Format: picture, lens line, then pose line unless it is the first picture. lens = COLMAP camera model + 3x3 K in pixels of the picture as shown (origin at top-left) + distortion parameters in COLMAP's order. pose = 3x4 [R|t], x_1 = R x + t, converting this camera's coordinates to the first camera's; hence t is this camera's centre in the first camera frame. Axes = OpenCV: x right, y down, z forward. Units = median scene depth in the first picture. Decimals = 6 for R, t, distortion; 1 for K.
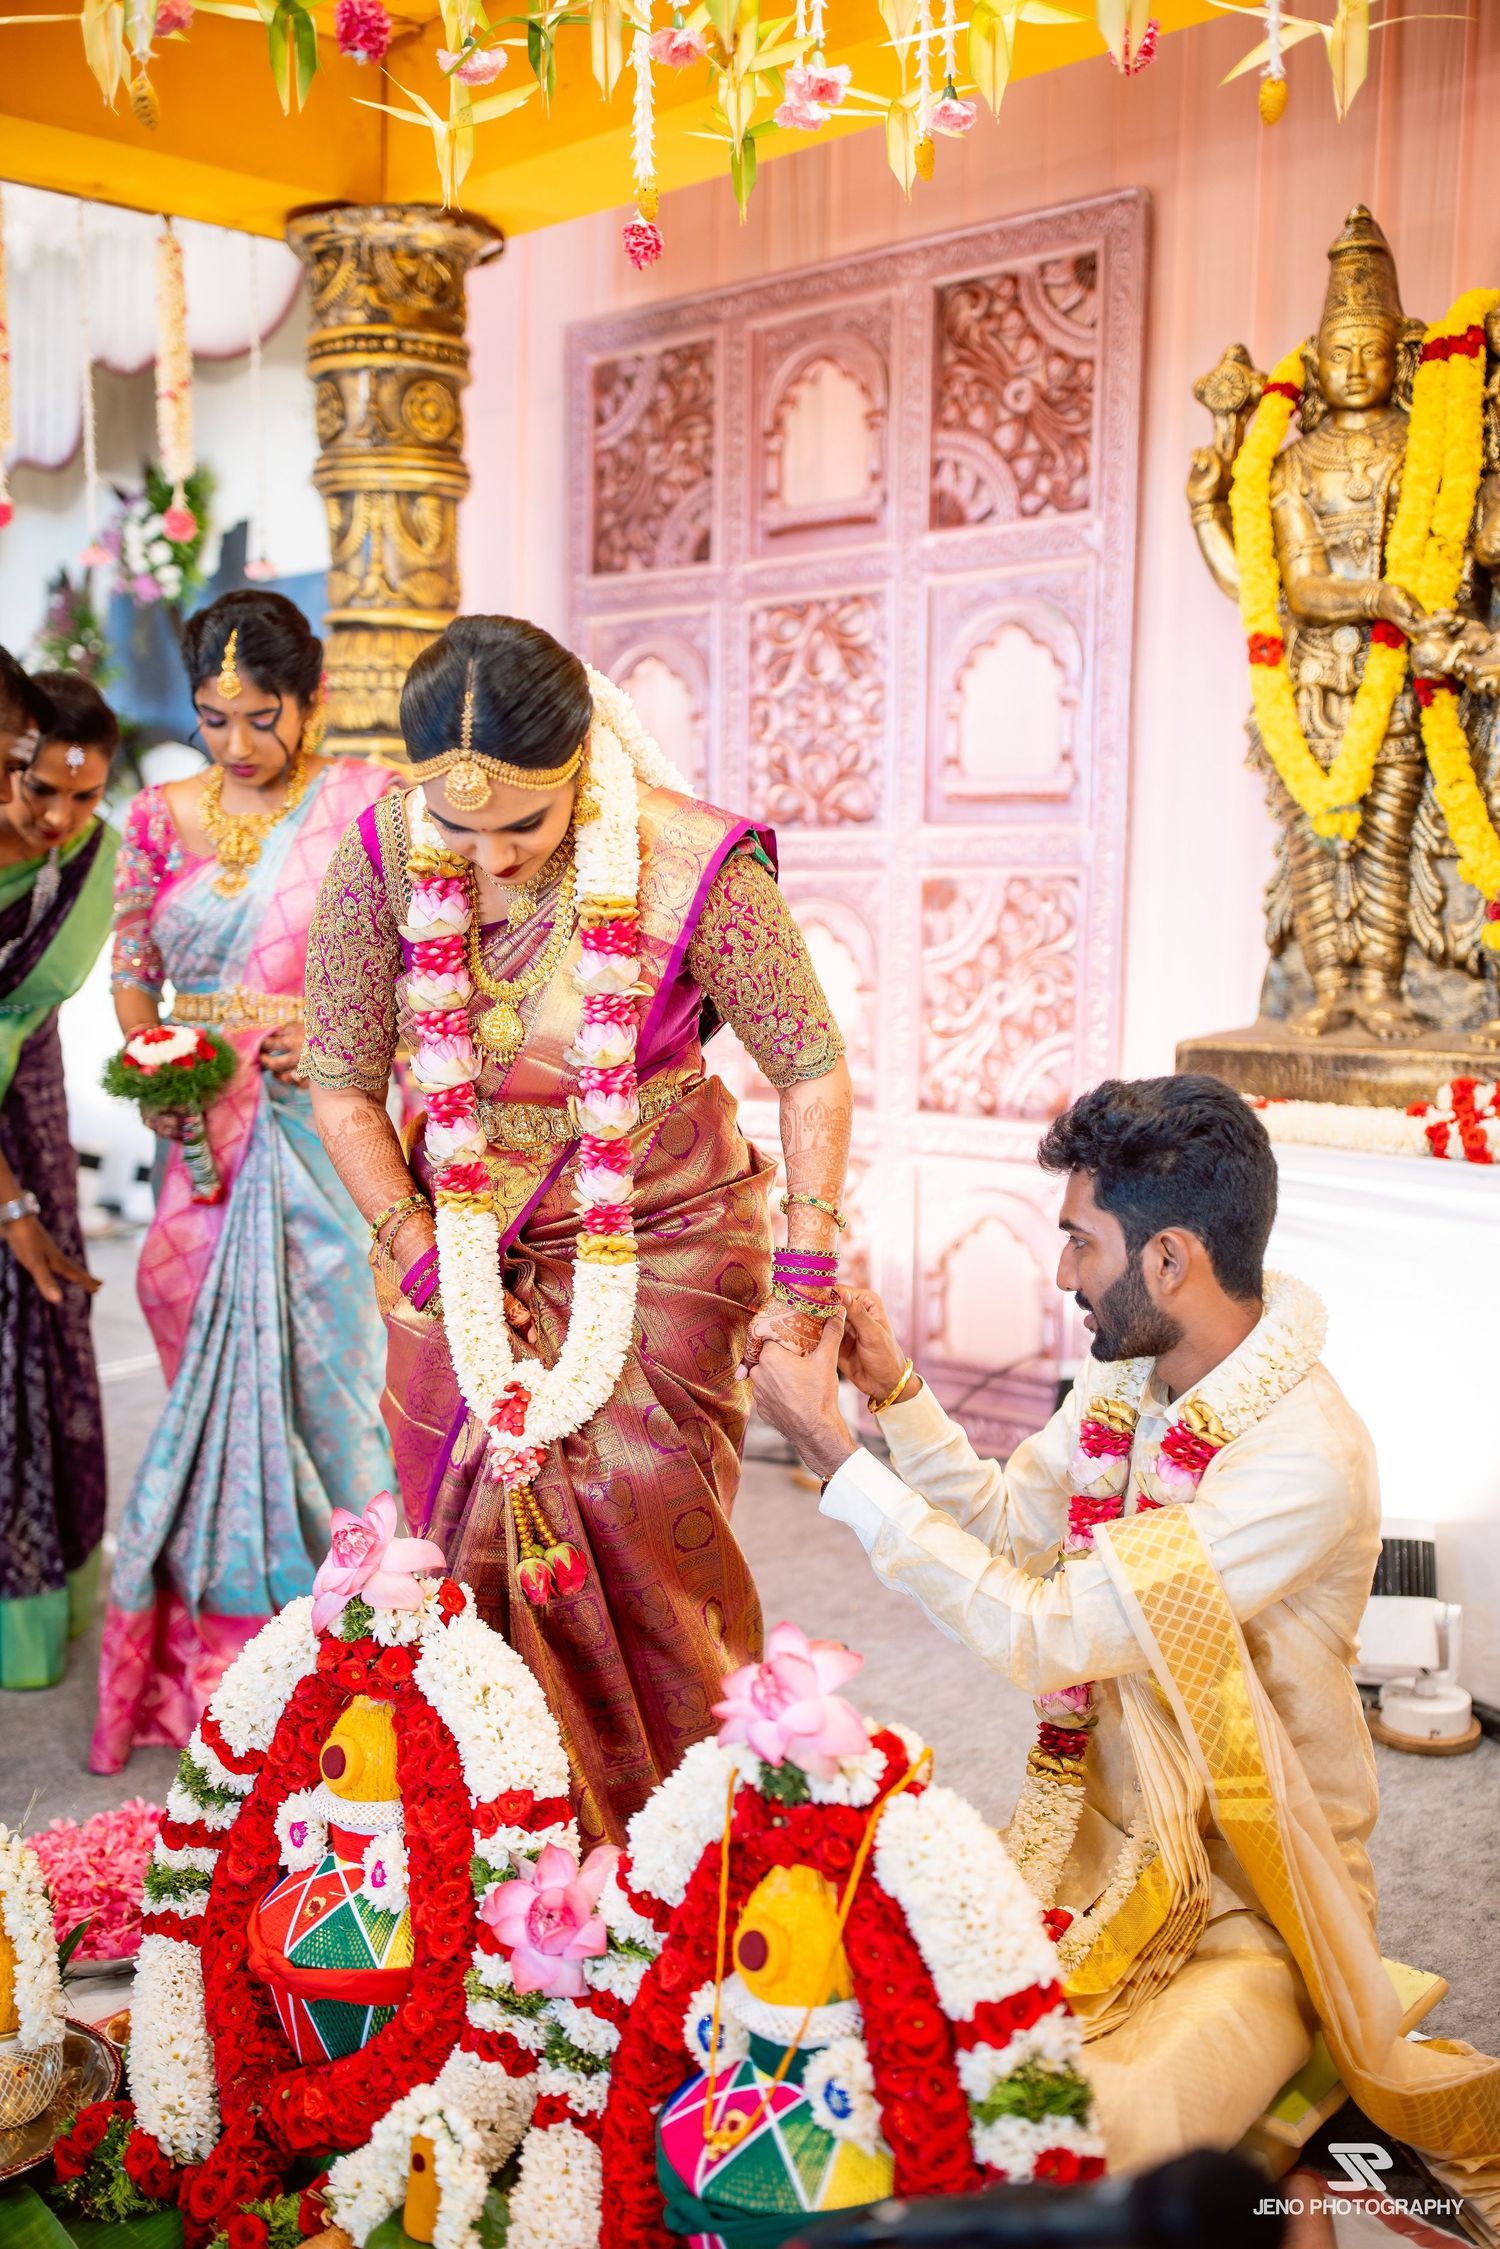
lens RADIAL K [[2128.5, 0, 750.0], [0, 2128.5, 1124.5], [0, 0, 1]] dist [-0.002861, -0.015920]
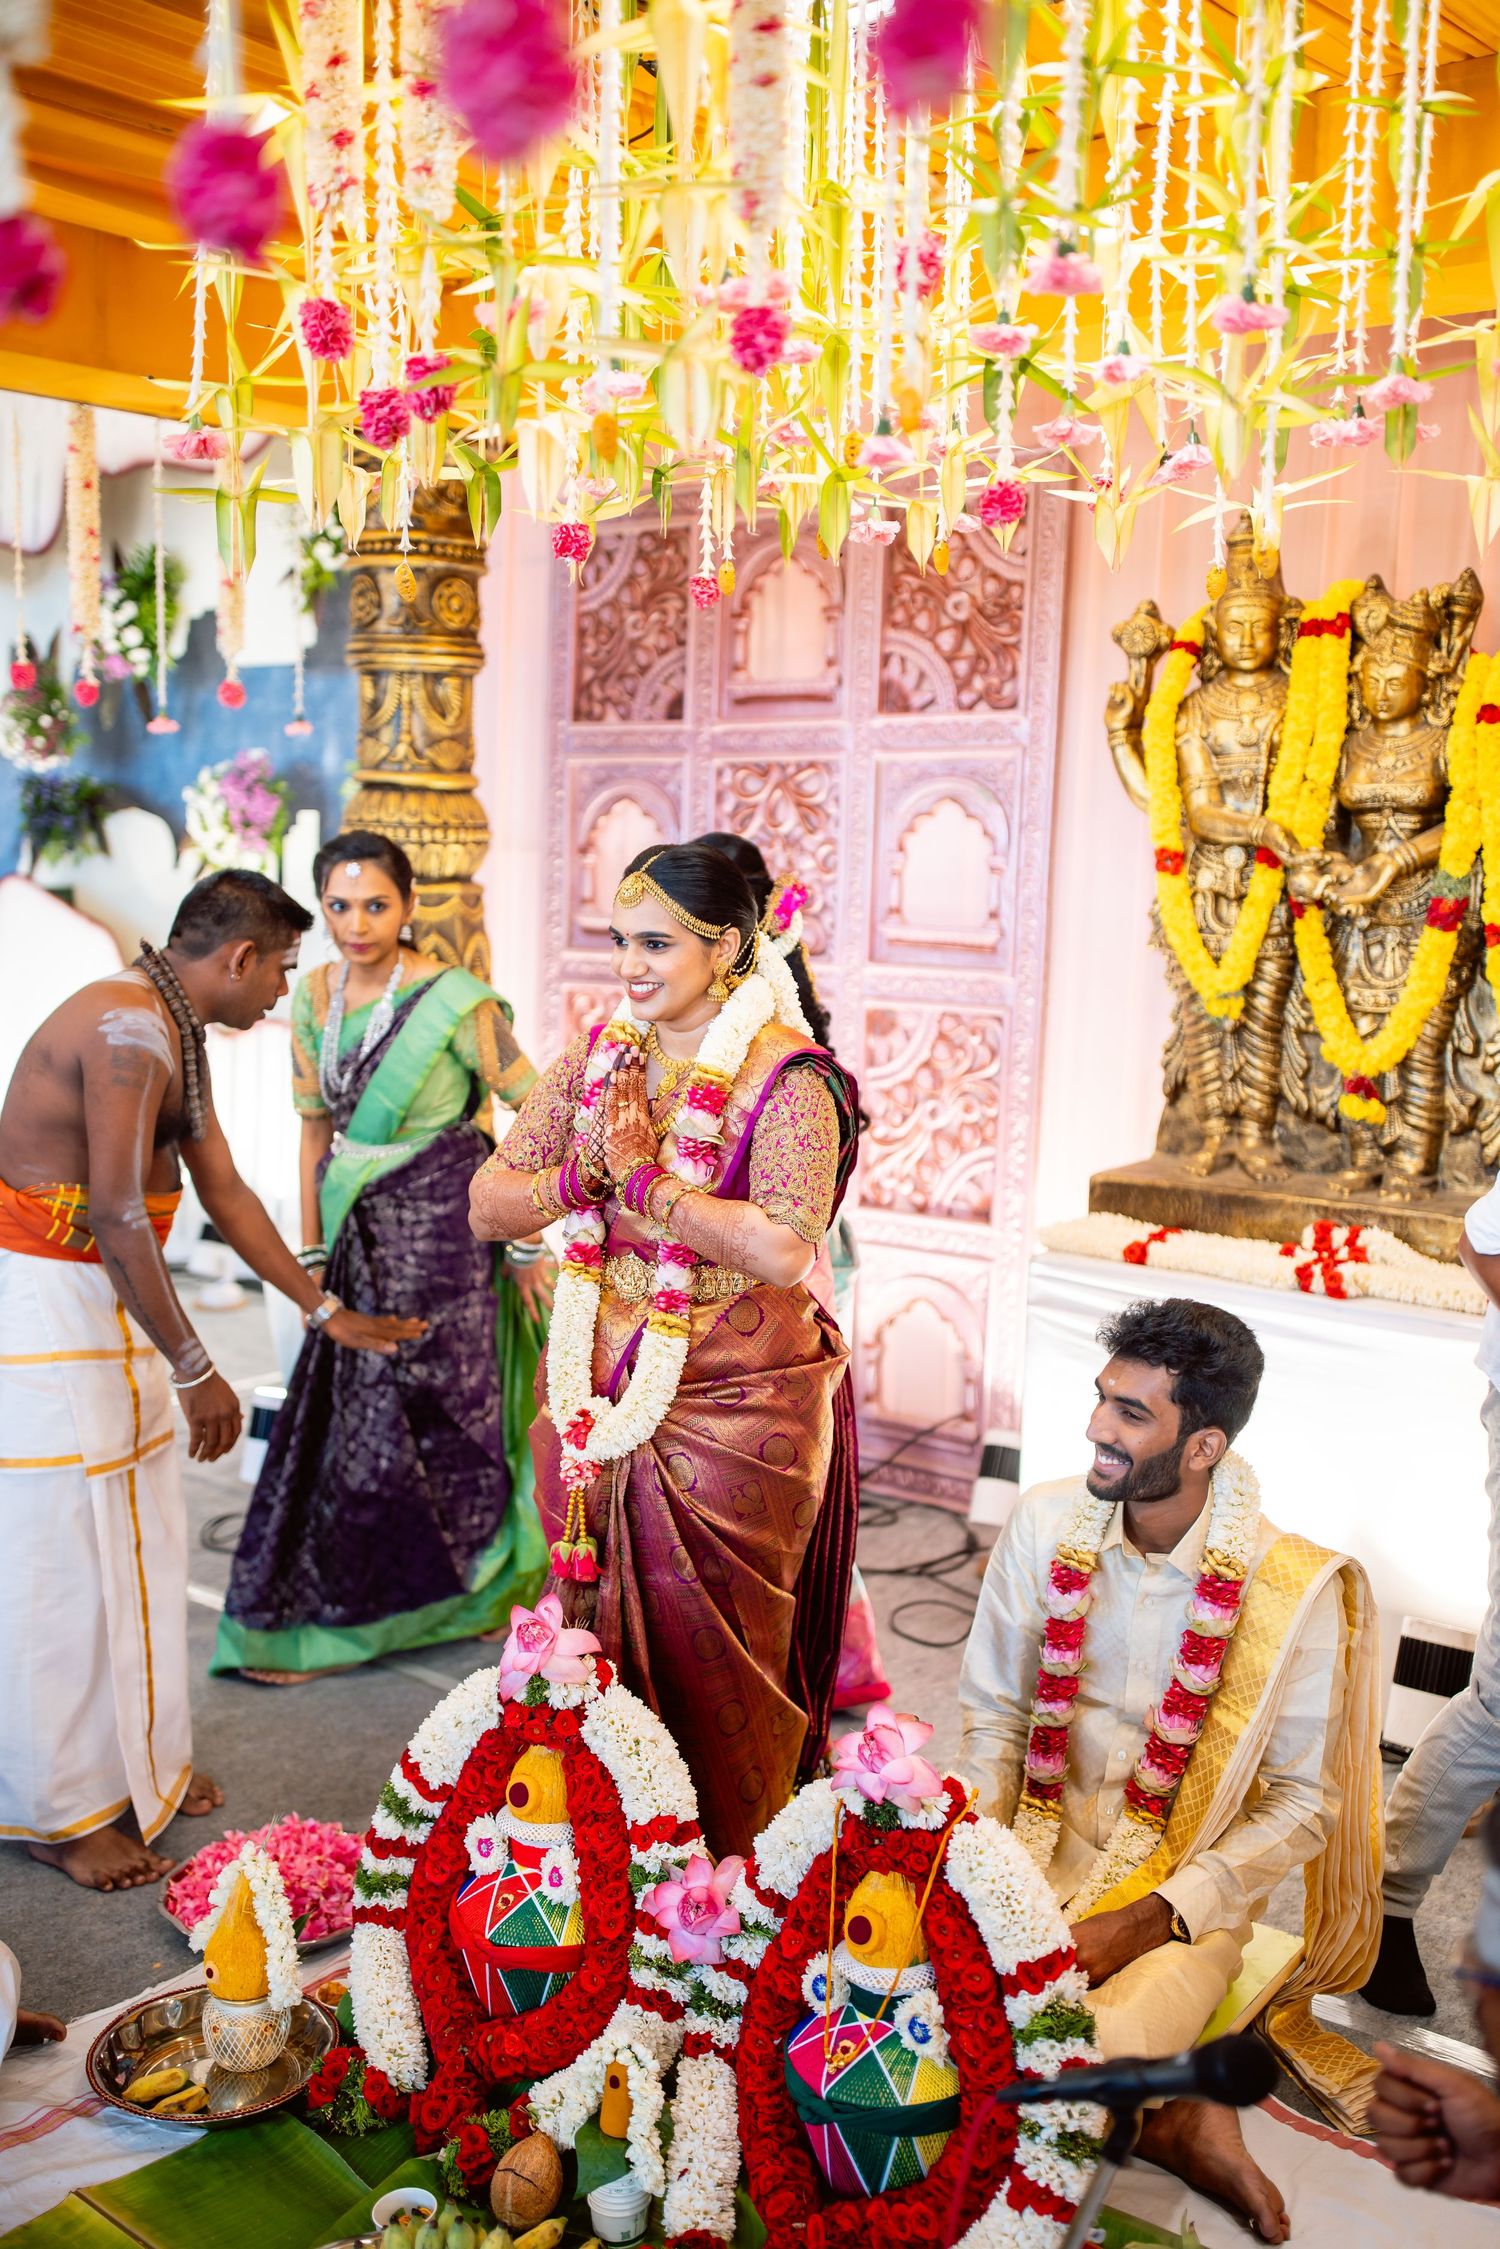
lens RADIAL K [[2125.4, 0, 749.9], [0, 2125.4, 1115.3], [0, 0, 1]] dist [-0.004071, 0.000372]
pose [[0.997137, 0.013660, 0.074369, -0.087962], [-0.014368, 0.999856, 0.008989, -0.084358], [-0.074235, -0.010032, 0.997190, -0.204332]]
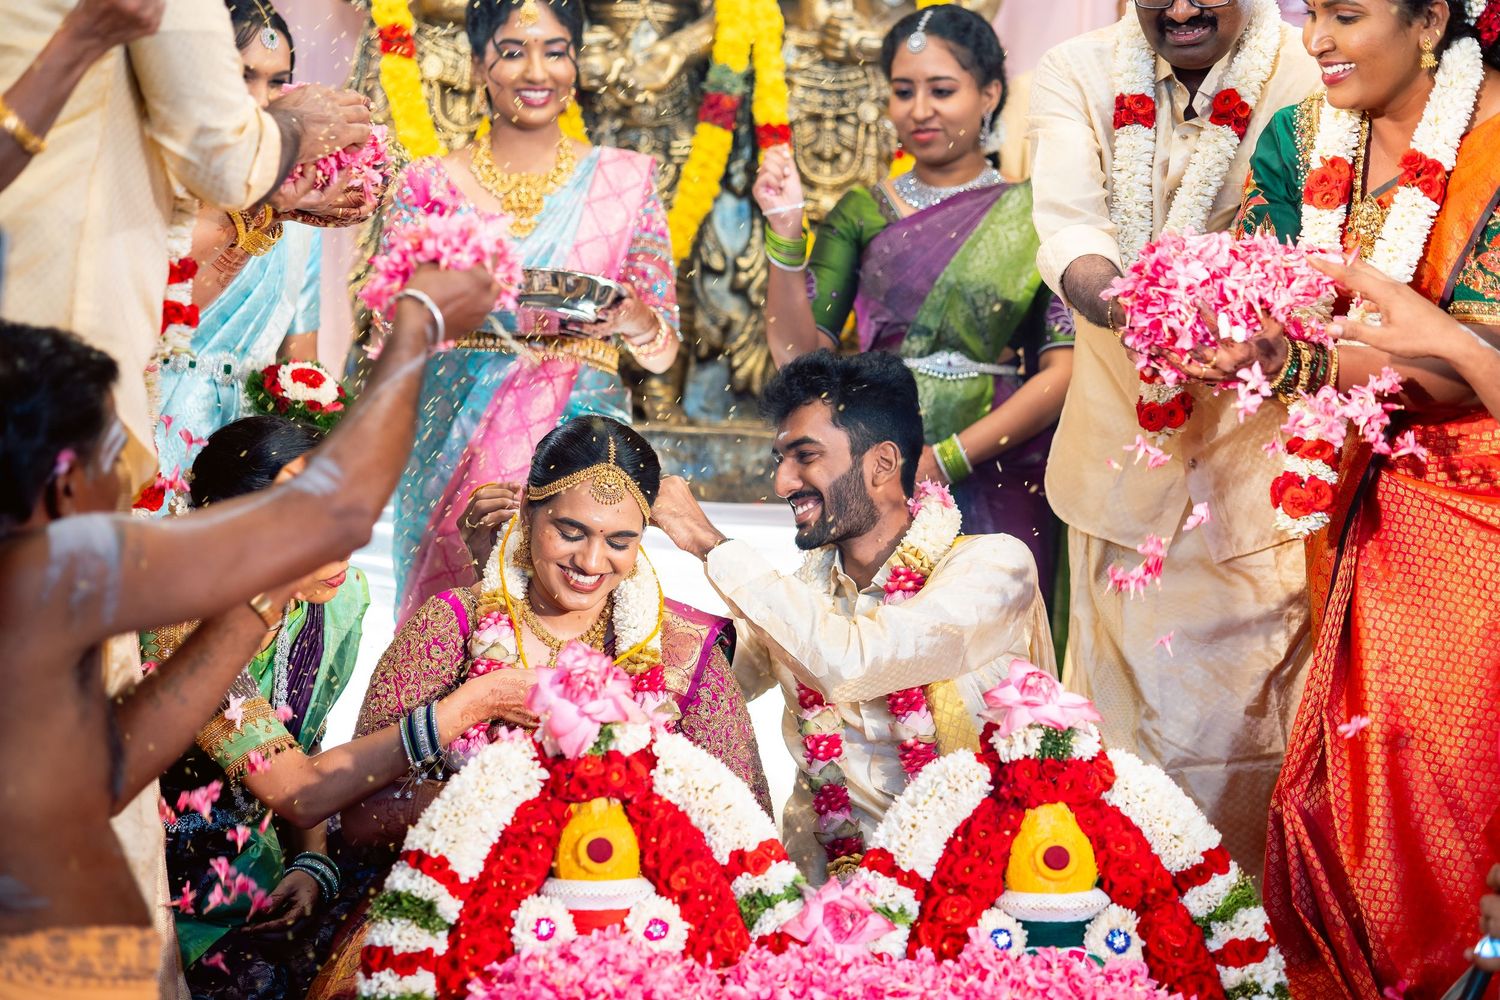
lens RADIAL K [[3447.3, 0, 755.8], [0, 3447.3, 533.1], [0, 0, 1]] dist [0.614244, -6.450150]
pose [[0.646926, 0.021214, 0.762258, -0.946566], [0.052948, 0.995951, -0.072654, 0.151120], [-0.760712, 0.087362, 0.643183, -0.212603]]
